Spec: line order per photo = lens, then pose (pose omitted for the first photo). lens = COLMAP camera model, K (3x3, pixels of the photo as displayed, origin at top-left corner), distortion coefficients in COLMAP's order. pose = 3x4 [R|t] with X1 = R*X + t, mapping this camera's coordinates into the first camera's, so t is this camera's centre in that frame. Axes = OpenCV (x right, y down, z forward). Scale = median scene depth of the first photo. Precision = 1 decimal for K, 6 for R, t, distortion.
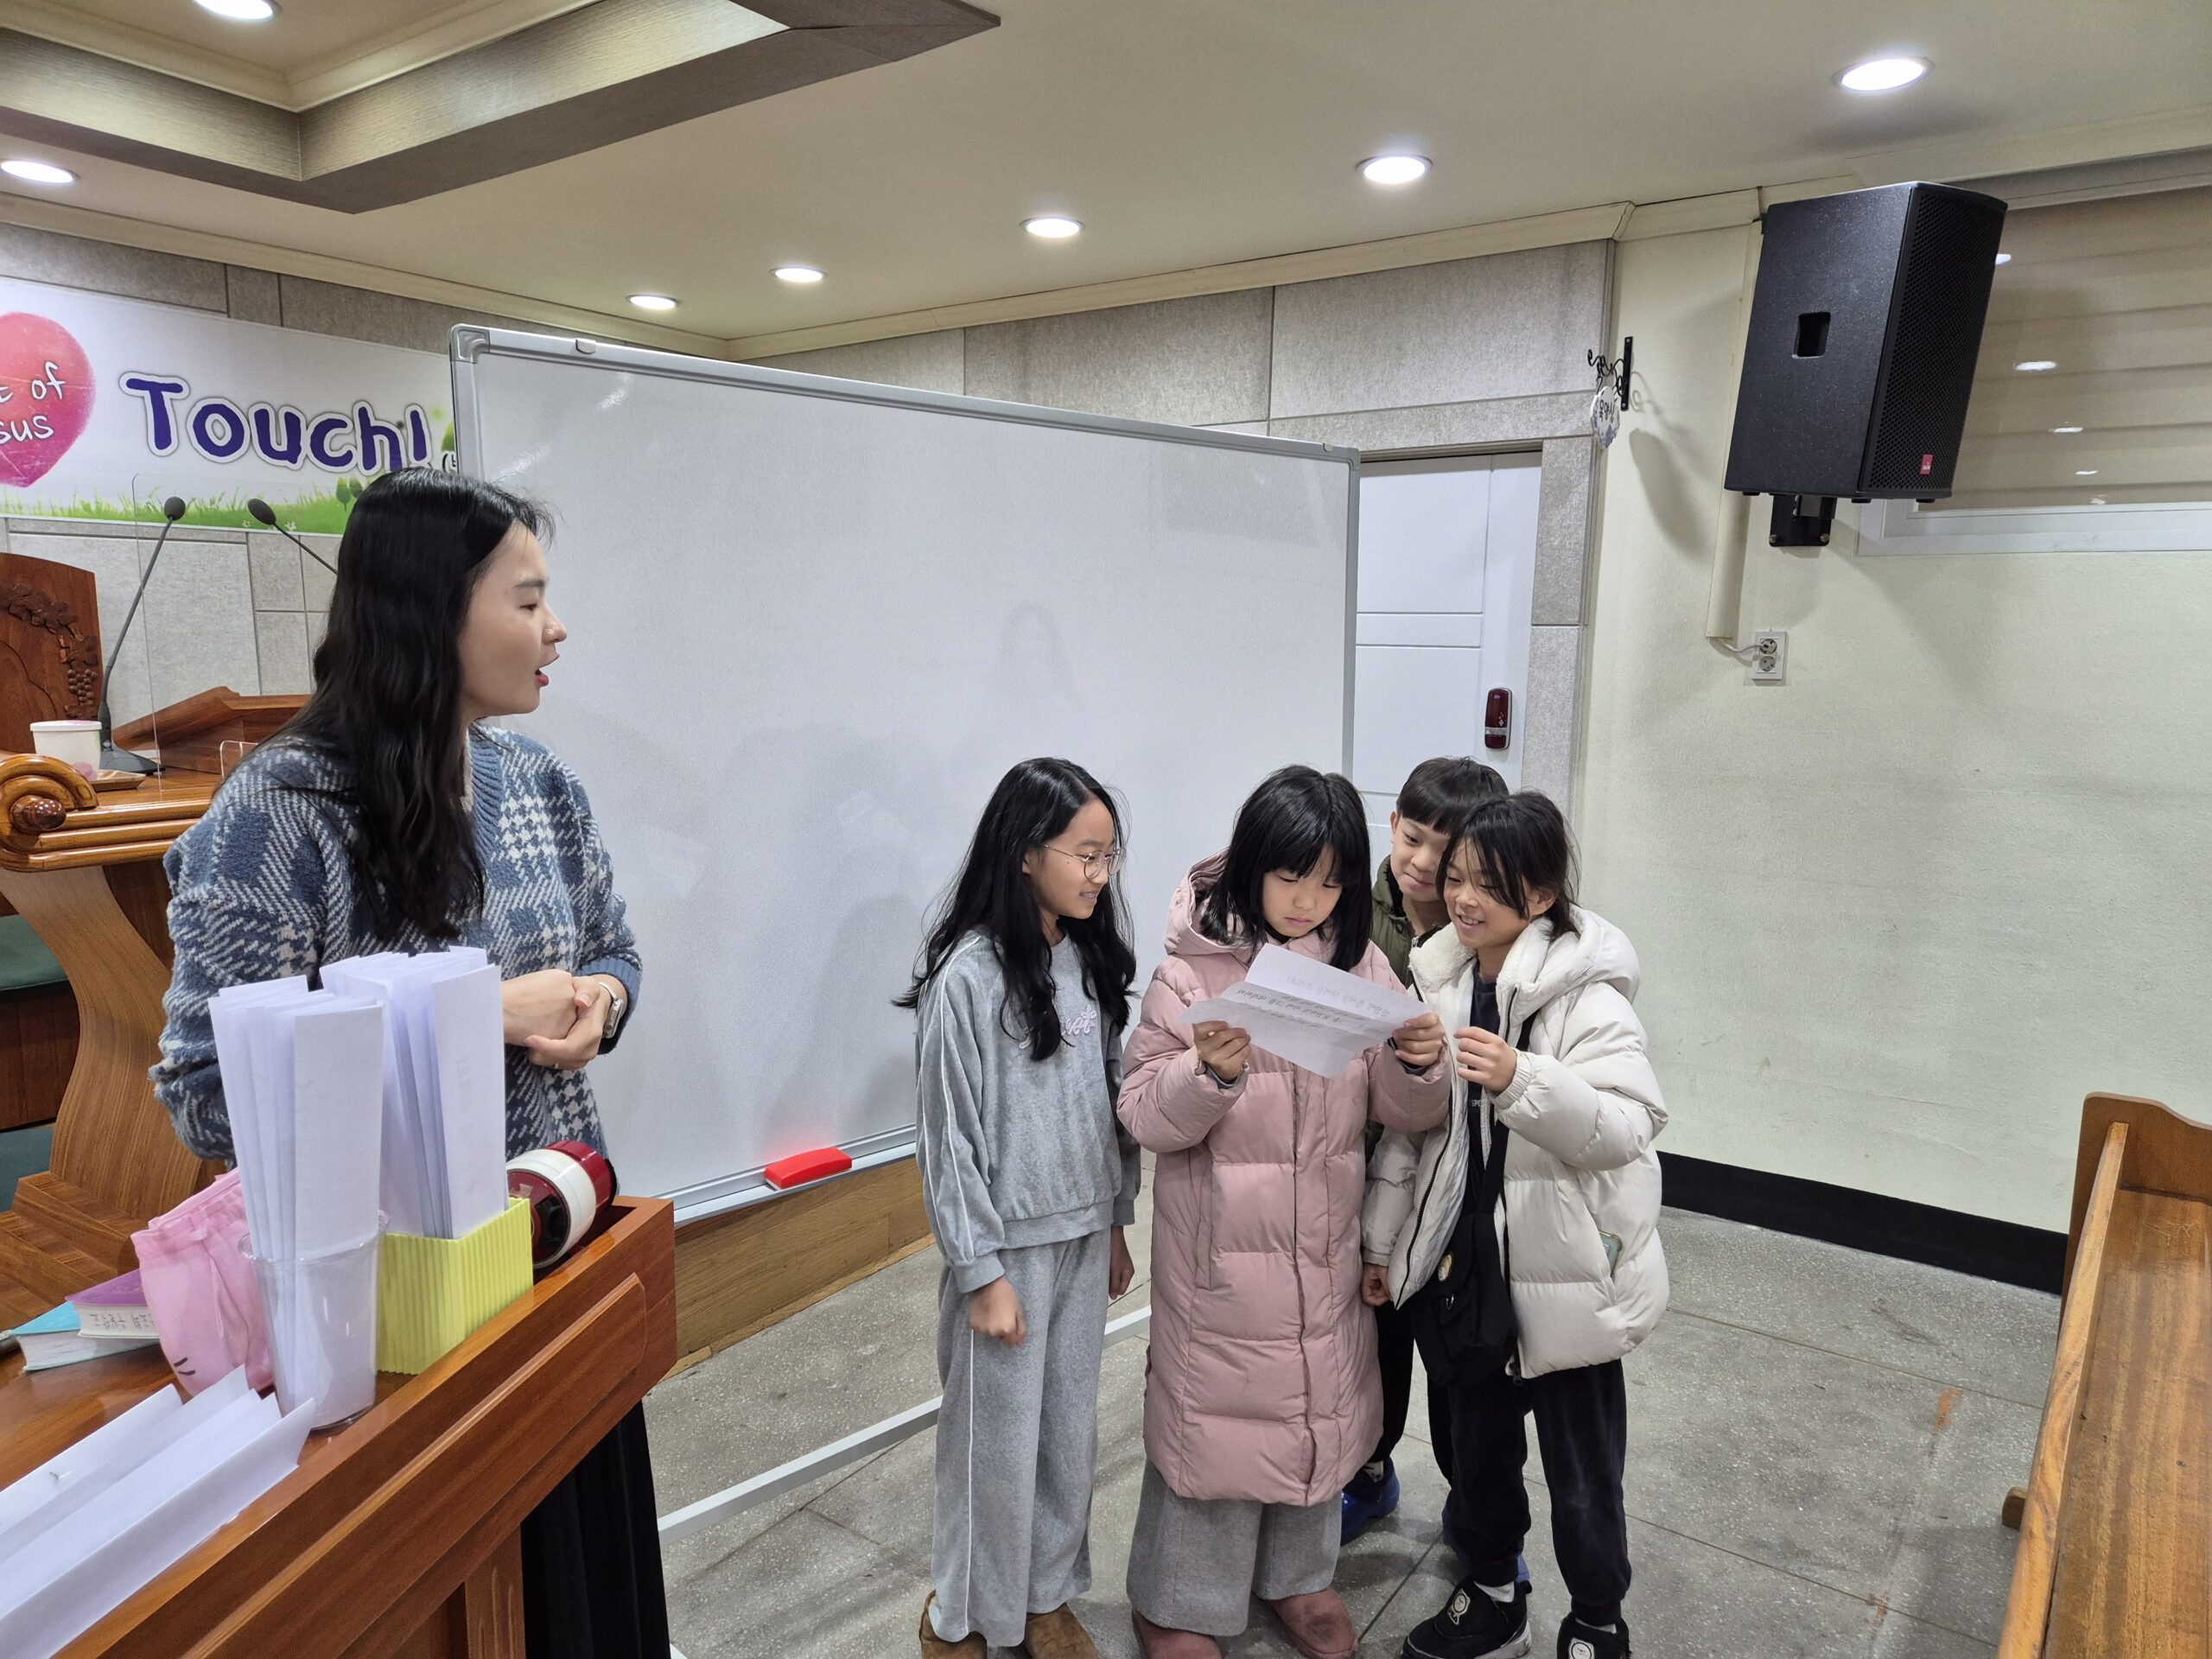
lens RADIAL K [[1458.8, 0, 1095.3], [0, 1458.8, 851.7], [0, 0, 1]] dist [0.073160, -0.069257]
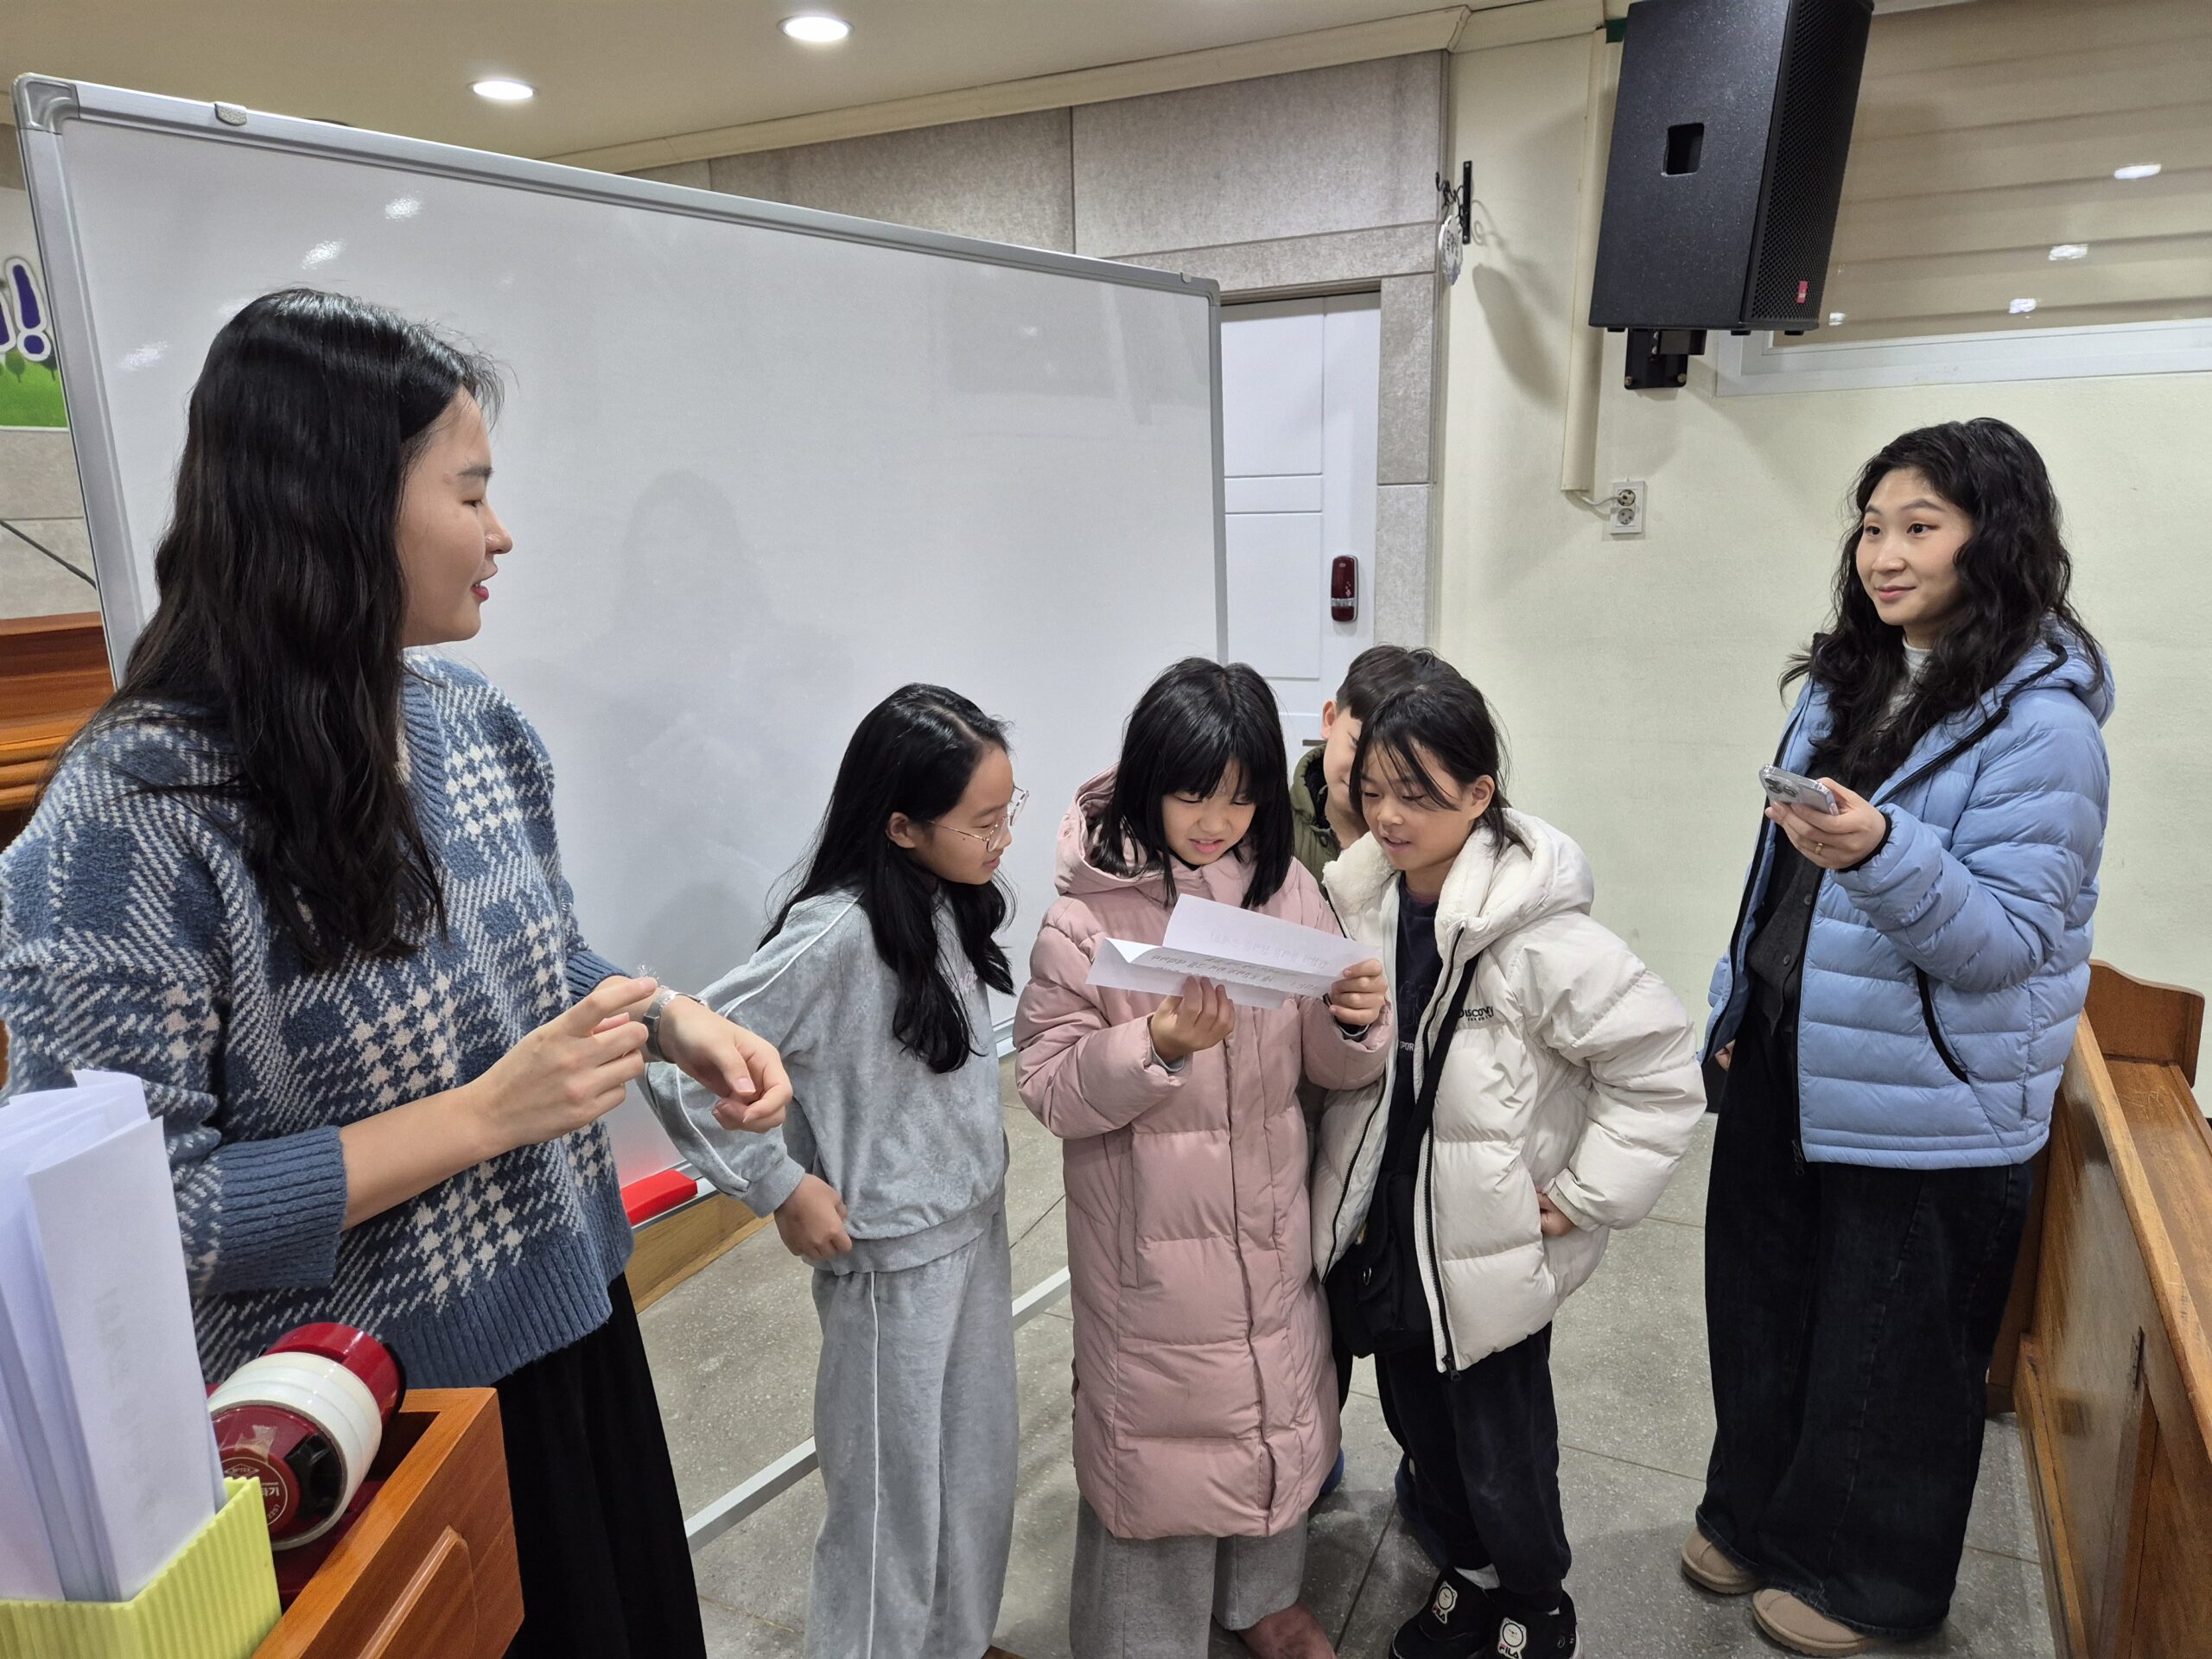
lens RADIAL K [[1467.9, 0, 1104.3], [0, 1467.9, 823.3], [0, 0, 1]] dist [0.067997, -0.066716]
pose [[0.984391, -0.072633, 0.160307, -0.037571], [0.063049, 0.995951, 0.064086, -0.013394], [-0.164312, -0.052979, 0.984985, 0.109671]]
